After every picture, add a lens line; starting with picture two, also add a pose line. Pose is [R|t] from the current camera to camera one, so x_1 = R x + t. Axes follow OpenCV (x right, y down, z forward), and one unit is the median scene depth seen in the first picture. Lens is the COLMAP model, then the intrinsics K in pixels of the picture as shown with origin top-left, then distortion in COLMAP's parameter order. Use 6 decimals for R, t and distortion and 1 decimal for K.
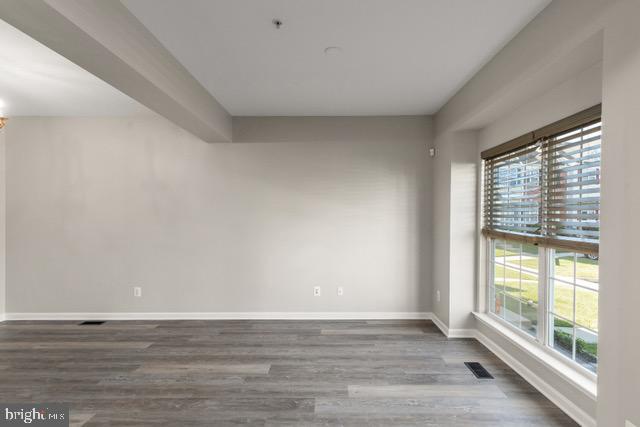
lens RADIAL K [[309.2, 0, 324.5], [0, 309.2, 216.0], [0, 0, 1]] dist [0.001064, -0.000581]
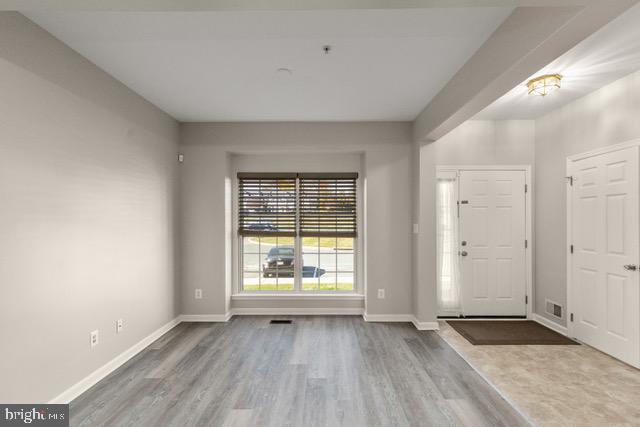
lens RADIAL K [[309.2, 0, 318.0], [0, 309.2, 219.2], [0, 0, 1]] dist [0.001064, -0.000581]
pose [[-0.008962, 0.003076, 0.999955, -0.840311], [0.002030, 0.999993, -0.003058, -0.000724], [-0.999958, 0.002003, -0.008968, 0.685642]]
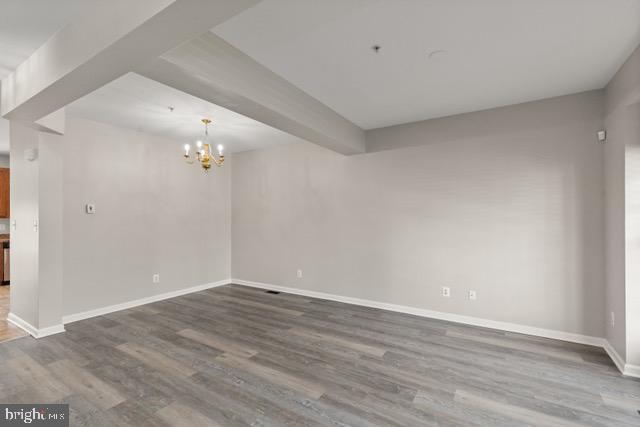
lens RADIAL K [[286.6, 0, 316.1], [0, 286.6, 211.1], [0, 0, 1]] dist [-0.000797, -0.001170]
pose [[0.847972, -0.010775, -0.529932, 0.139903], [0.001180, 0.999829, -0.018442, 0.000947], [0.530040, 0.015013, 0.847840, -0.007715]]
